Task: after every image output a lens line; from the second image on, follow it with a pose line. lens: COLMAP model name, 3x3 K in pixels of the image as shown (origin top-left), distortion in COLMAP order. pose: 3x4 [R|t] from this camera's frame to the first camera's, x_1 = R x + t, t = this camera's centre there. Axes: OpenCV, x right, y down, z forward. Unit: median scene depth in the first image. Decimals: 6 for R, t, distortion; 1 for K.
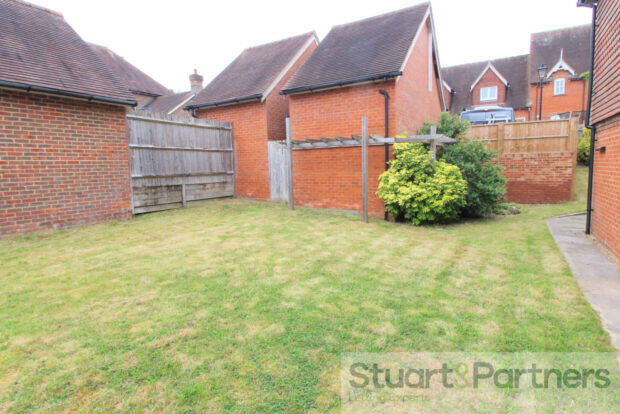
lens RADIAL K [[341.7, 0, 310.0], [0, 341.7, 207.0], [0, 0, 1]] dist [-0.000033, -0.000239]
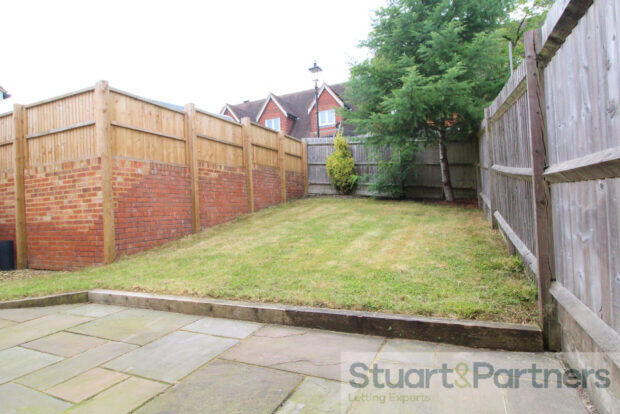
lens RADIAL K [[341.7, 0, 310.0], [0, 341.7, 207.0], [0, 0, 1]] dist [-0.000033, -0.000239]
pose [[0.992506, -0.021631, 0.120270, 0.929667], [0.036658, 0.991582, -0.124179, -0.024864], [-0.116571, 0.127657, 0.984944, 0.494133]]
